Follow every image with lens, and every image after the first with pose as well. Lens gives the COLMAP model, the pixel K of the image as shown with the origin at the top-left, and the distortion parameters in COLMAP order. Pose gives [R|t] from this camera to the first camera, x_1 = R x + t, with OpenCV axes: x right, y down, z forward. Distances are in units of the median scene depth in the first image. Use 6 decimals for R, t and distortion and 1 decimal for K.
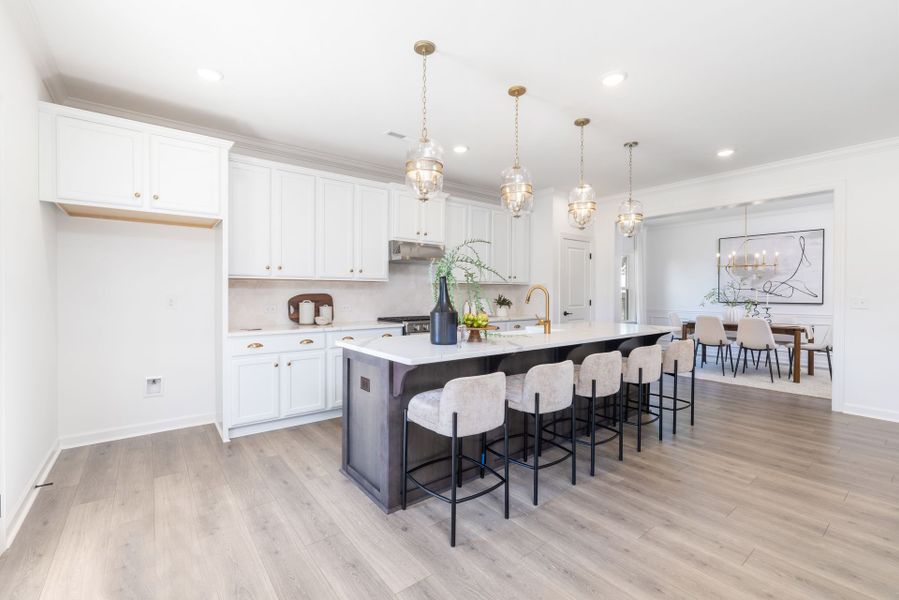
lens RADIAL K [[392.5, 0, 451.7], [0, 392.5, 302.4], [0, 0, 1]] dist [0.002235, 0.001212]
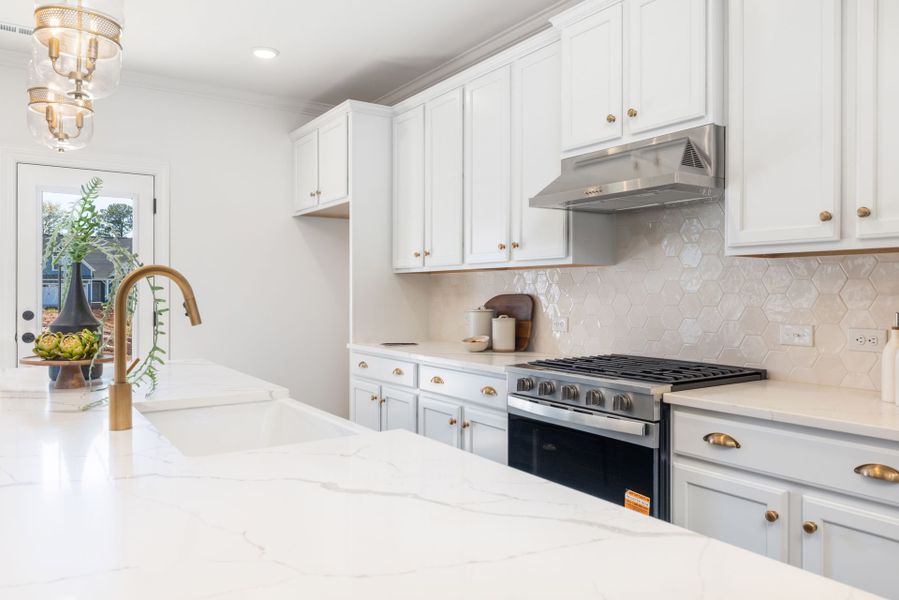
lens RADIAL K [[641.7, 0, 451.1], [0, 641.7, 301.6], [0, 0, 1]] dist [0.028791, -0.002892]
pose [[-0.074489, 0.004784, -0.997210, 0.549166], [-0.027254, 0.999605, 0.006831, -0.017825], [0.996849, 0.027686, -0.074329, 1.016756]]
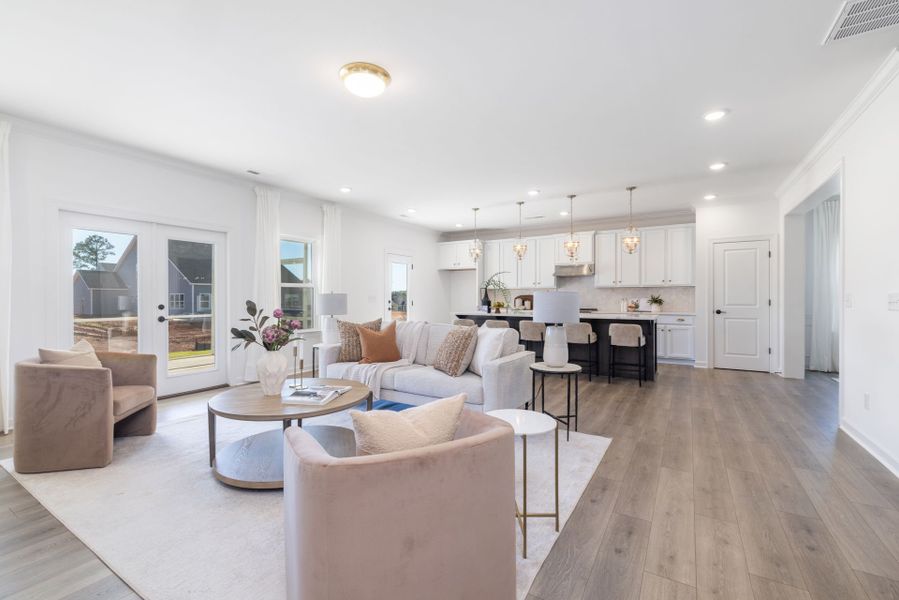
lens RADIAL K [[392.5, 0, 451.4], [0, 392.5, 298.6], [0, 0, 1]] dist [0.002235, 0.001212]
pose [[0.356793, -0.000354, -0.934183, 1.494724], [-0.021217, 0.999739, -0.008483, 0.023405], [0.933942, 0.022847, 0.356693, -0.109153]]
